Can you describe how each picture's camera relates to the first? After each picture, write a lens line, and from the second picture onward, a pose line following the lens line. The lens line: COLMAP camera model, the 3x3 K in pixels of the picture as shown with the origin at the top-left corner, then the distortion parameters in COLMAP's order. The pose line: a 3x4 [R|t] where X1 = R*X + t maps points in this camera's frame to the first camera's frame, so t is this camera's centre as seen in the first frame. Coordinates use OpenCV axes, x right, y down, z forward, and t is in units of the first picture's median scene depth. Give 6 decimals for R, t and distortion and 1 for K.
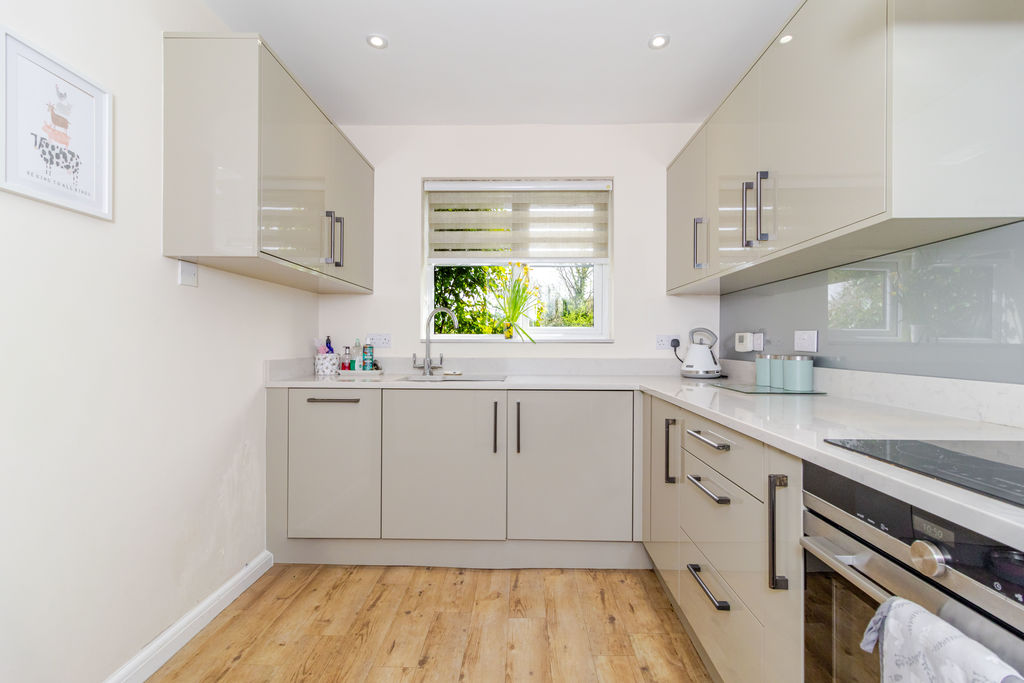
lens RADIAL K [[479.2, 0, 517.6], [0, 479.2, 341.1], [0, 0, 1]] dist [0.008217, 0.000855]
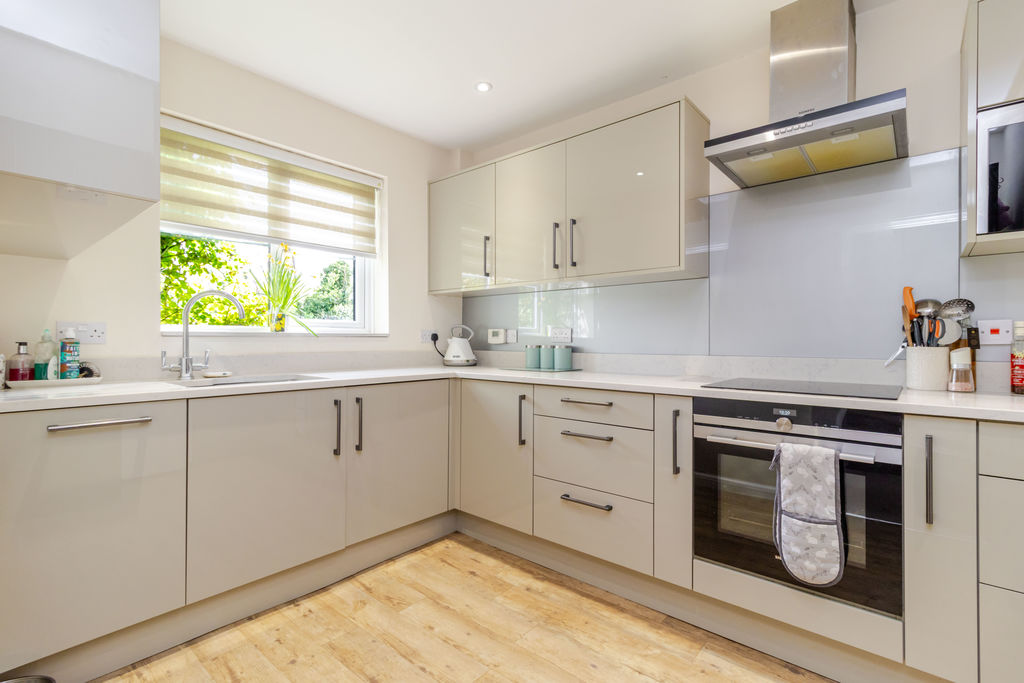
lens RADIAL K [[479.2, 0, 521.4], [0, 479.2, 340.5], [0, 0, 1]] dist [0.008217, 0.000855]
pose [[0.627068, -0.003930, 0.778955, -0.562484], [-0.001271, 0.999981, 0.006068, 0.006888], [-0.778964, -0.004795, 0.627051, 0.161337]]
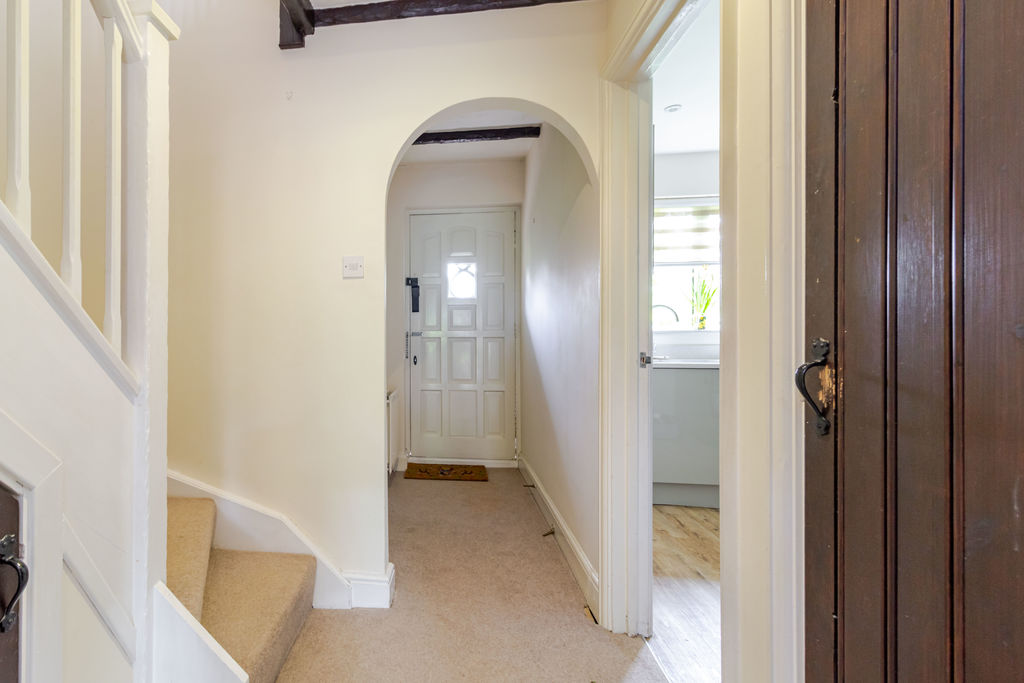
lens RADIAL K [[479.2, 0, 507.2], [0, 479.2, 335.3], [0, 0, 1]] dist [0.008217, 0.000855]
pose [[0.998064, 0.000432, 0.062197, -0.809218], [-0.000926, 0.999968, 0.007913, 0.002289], [-0.062192, -0.007955, 0.998033, -0.288368]]
